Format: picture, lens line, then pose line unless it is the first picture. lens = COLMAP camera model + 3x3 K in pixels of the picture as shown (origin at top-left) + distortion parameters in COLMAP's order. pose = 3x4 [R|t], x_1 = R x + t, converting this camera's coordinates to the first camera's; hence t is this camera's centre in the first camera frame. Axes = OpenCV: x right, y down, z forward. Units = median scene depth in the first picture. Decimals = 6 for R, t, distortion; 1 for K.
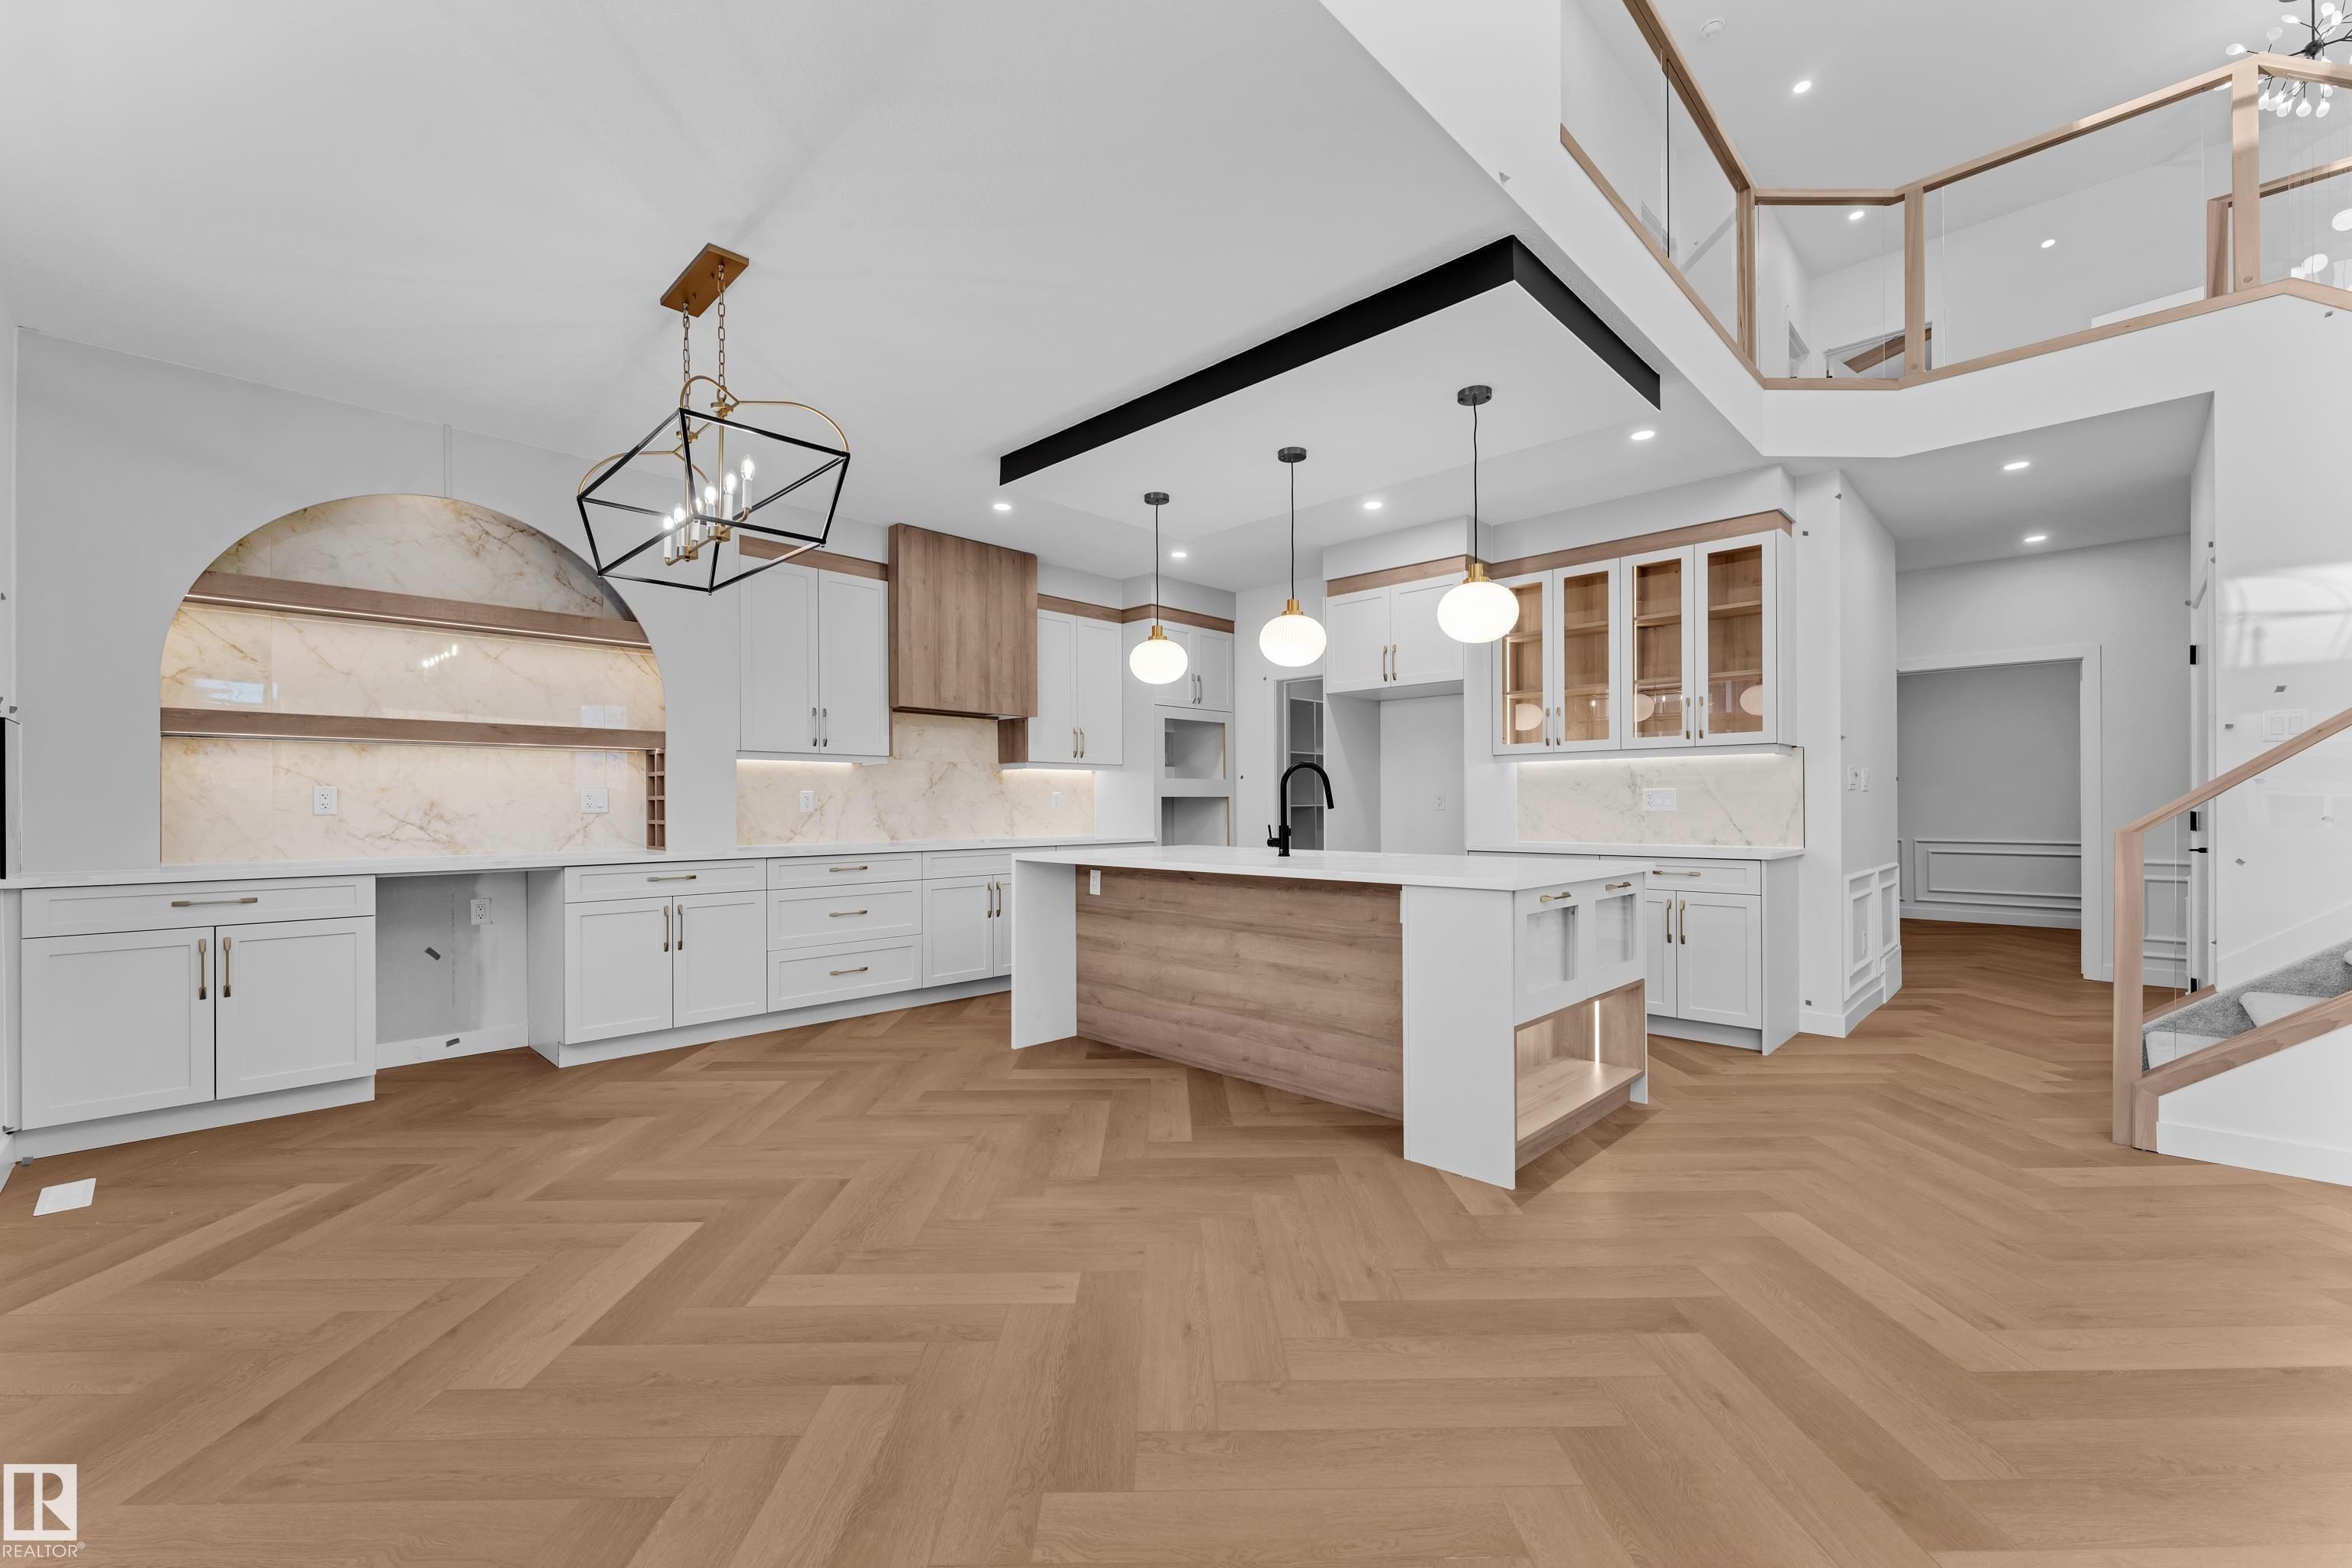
lens RADIAL K [[942.8, 0, 1171.5], [0, 942.8, 805.9], [0, 0, 1]] dist [0.001482, -0.000485]
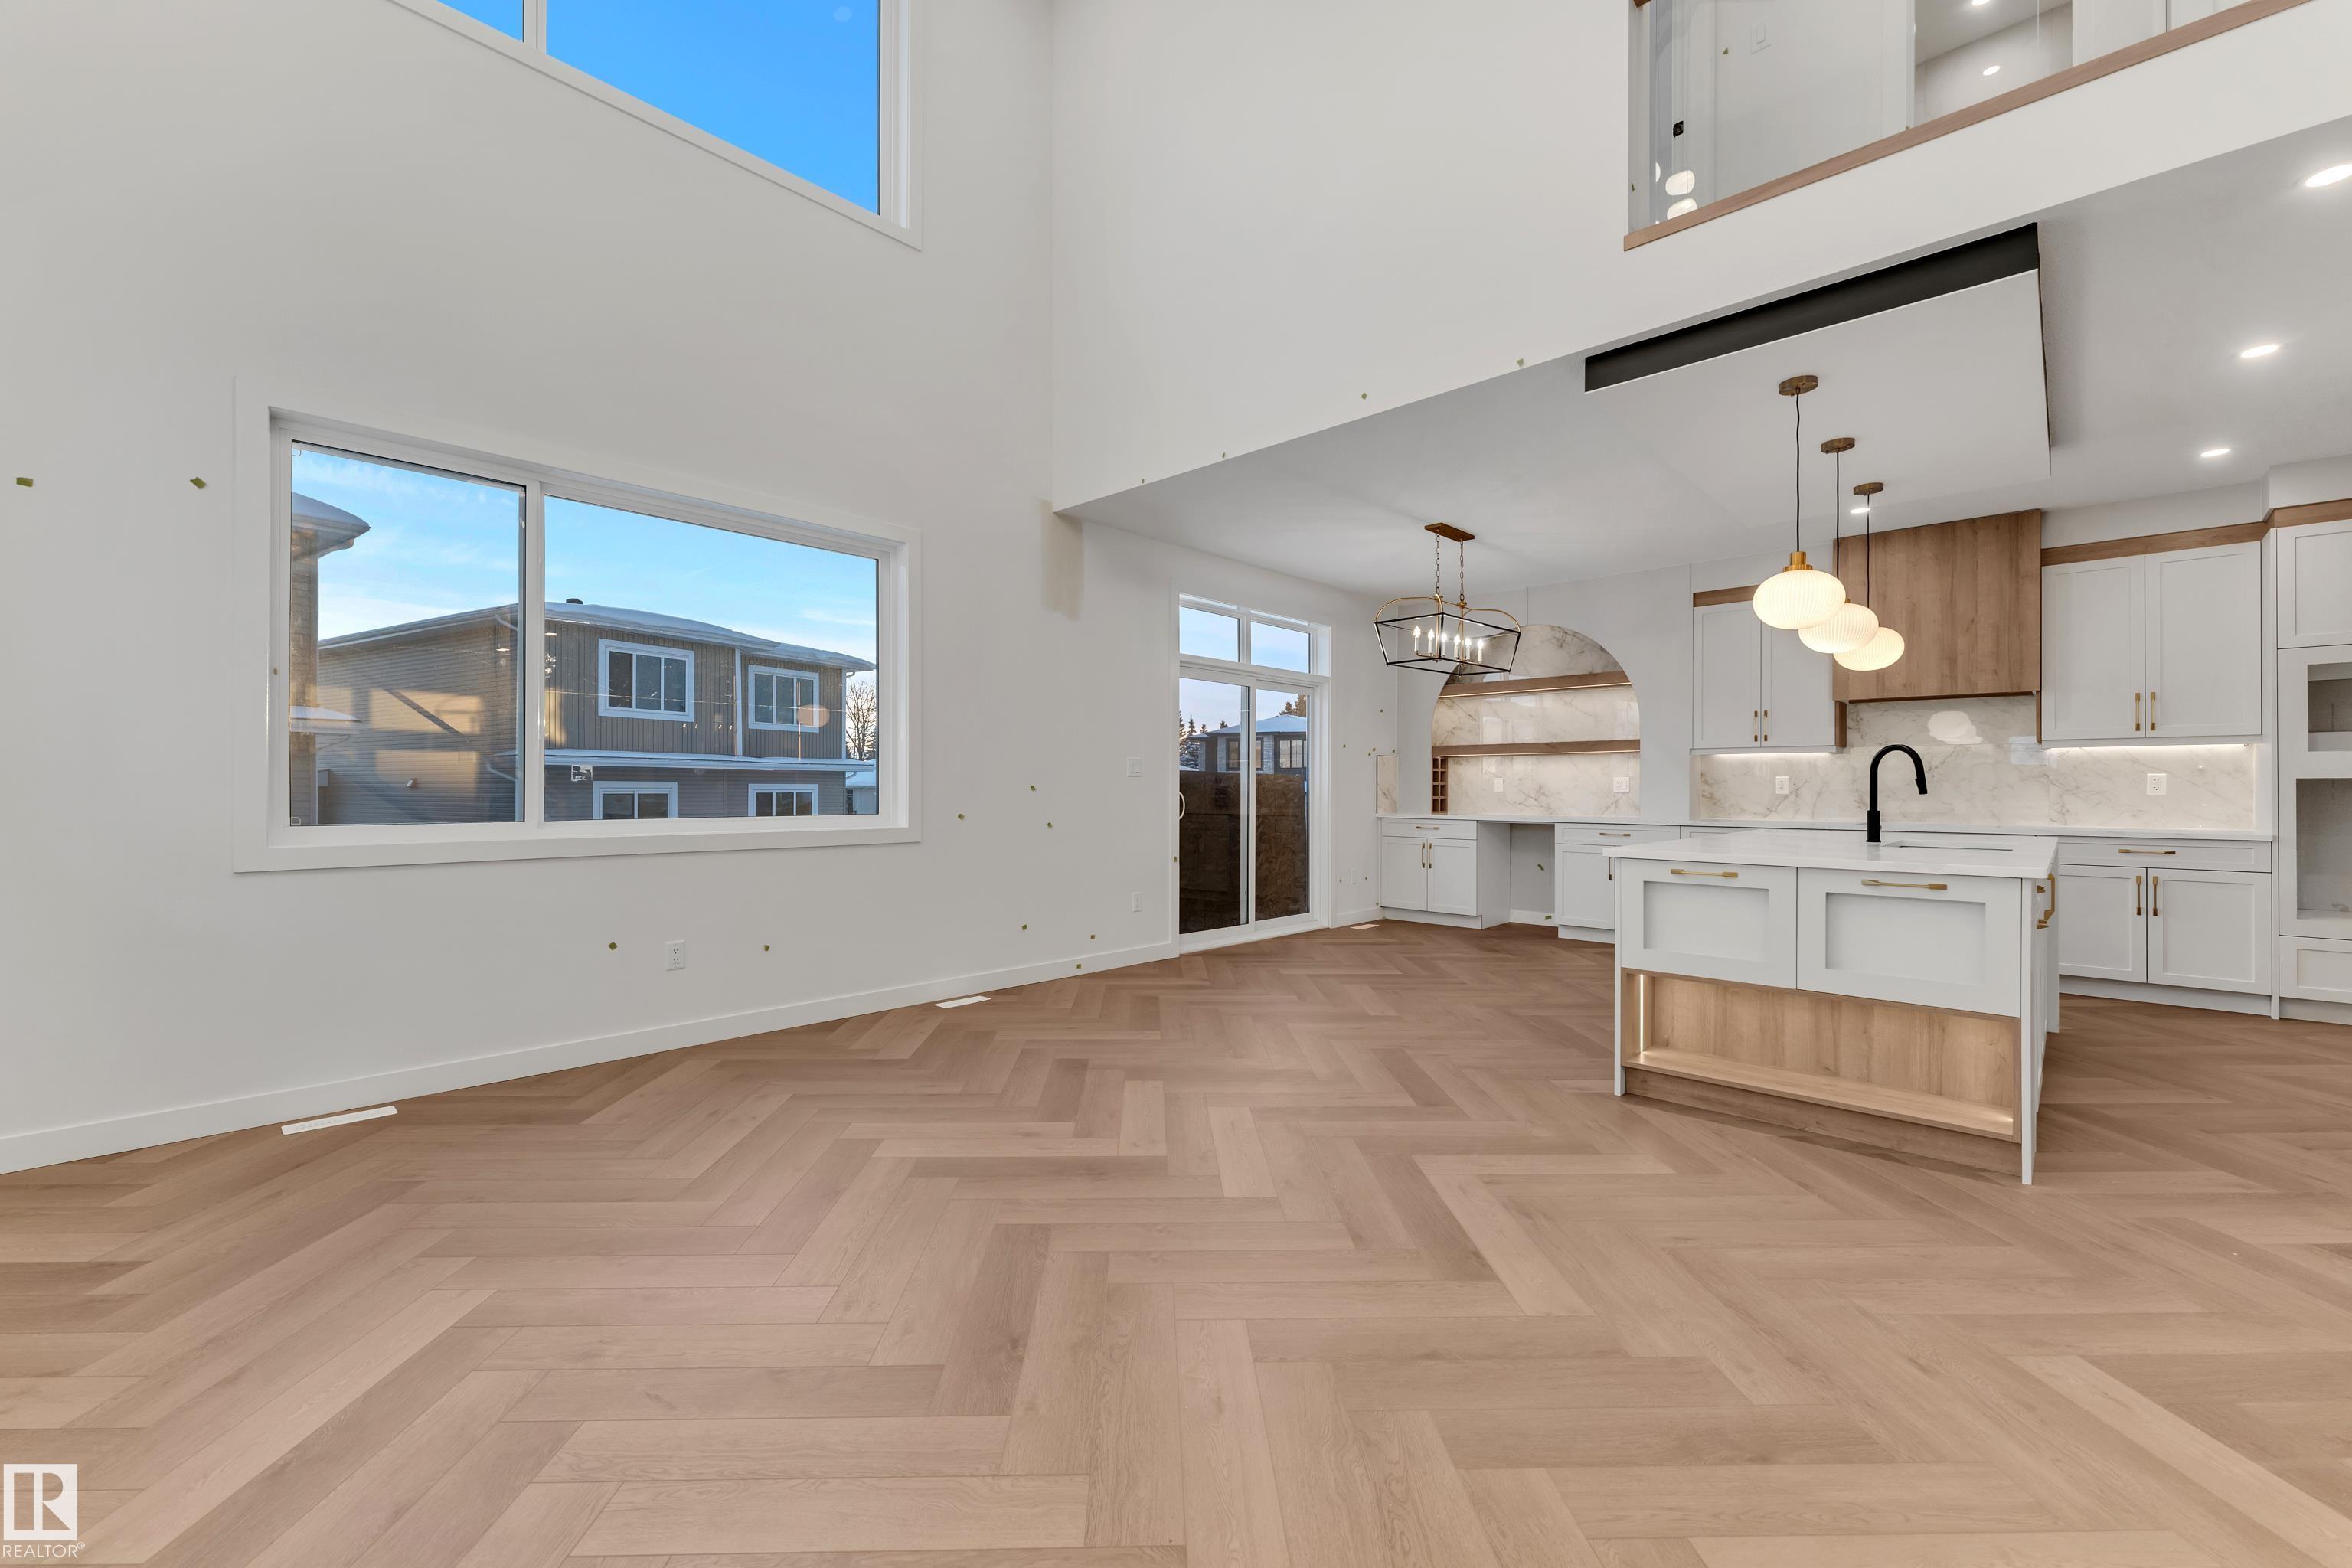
lens RADIAL K [[942.8, 0, 1178.7], [0, 942.8, 784.9], [0, 0, 1]] dist [0.001482, -0.000485]
pose [[0.019999, 0.000298, -0.999800, 1.013650], [-0.001832, 0.999998, 0.000261, -0.005315], [0.999798, 0.001827, 0.020000, 0.244010]]
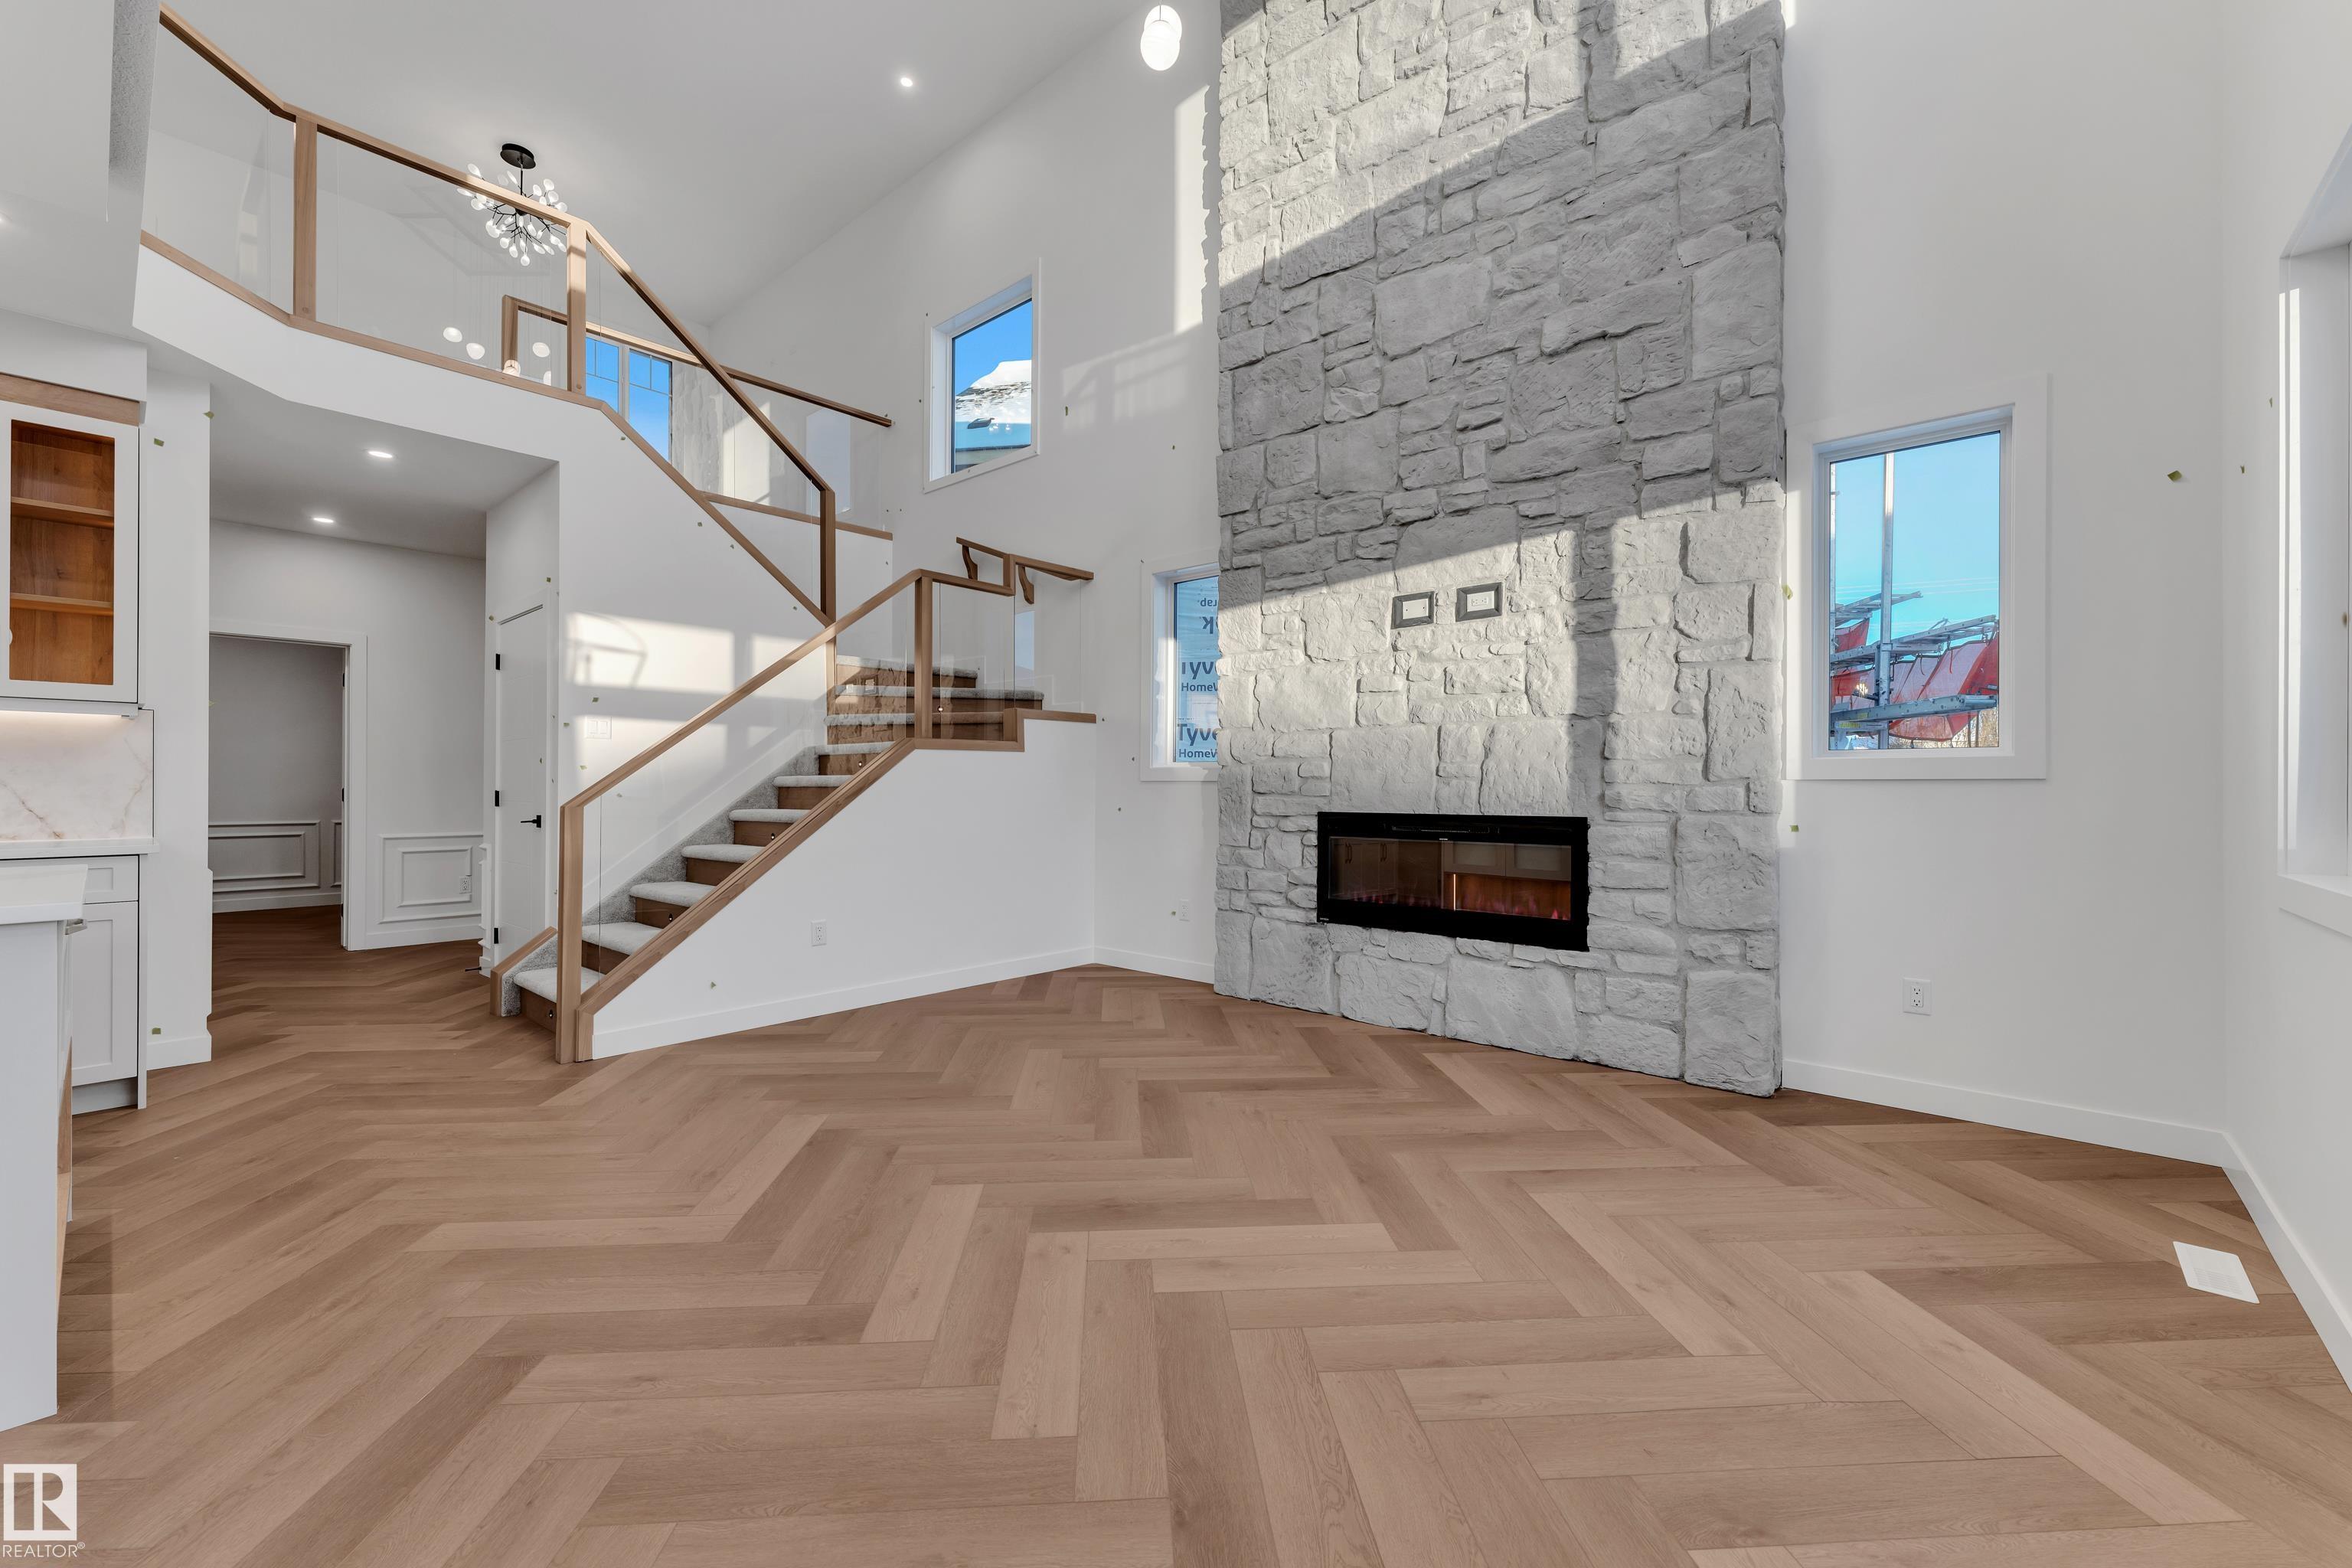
lens RADIAL K [[942.8, 0, 1174.5], [0, 942.8, 790.5], [0, 0, 1]] dist [0.001482, -0.000485]
pose [[-0.055237, -0.000269, 0.998473, -0.182476], [-0.005434, 0.999985, -0.000031, 0.000202], [-0.998459, -0.005427, -0.055237, 0.198071]]
